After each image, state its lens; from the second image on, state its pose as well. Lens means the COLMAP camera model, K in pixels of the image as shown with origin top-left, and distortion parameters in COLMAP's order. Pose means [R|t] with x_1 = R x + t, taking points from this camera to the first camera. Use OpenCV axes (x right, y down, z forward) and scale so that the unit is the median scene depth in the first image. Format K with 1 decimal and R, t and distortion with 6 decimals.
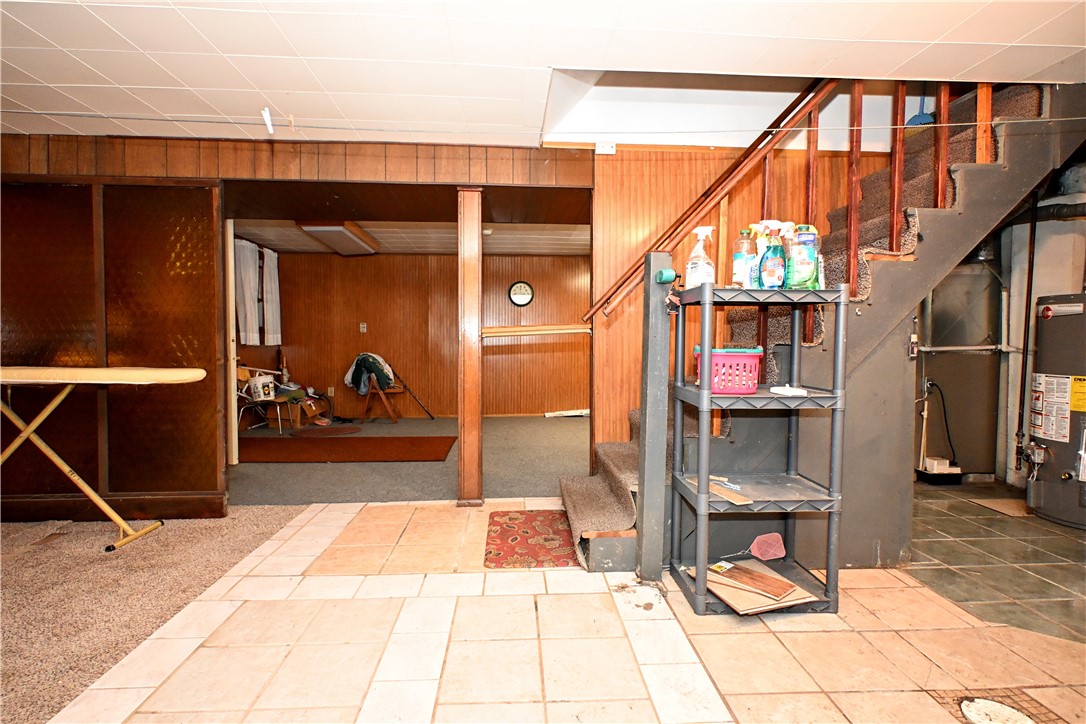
lens RADIAL K [[532.9, 0, 546.2], [0, 532.9, 361.1], [0, 0, 1]] dist [-0.000216, 0.000606]
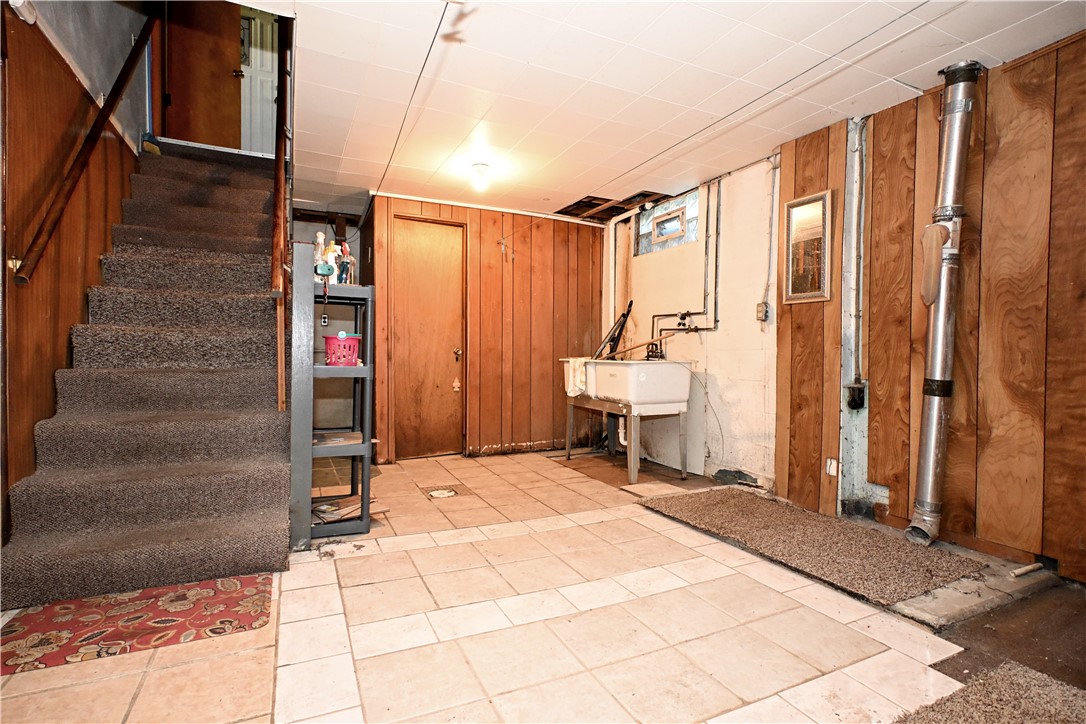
lens RADIAL K [[532.9, 0, 546.2], [0, 532.9, 361.1], [0, 0, 1]] dist [-0.000216, 0.000606]
pose [[-0.387144, -0.020897, 0.921782, -0.888557], [0.023952, 0.999178, 0.032711, 0.012306], [-0.921708, 0.034743, -0.386325, 0.879479]]
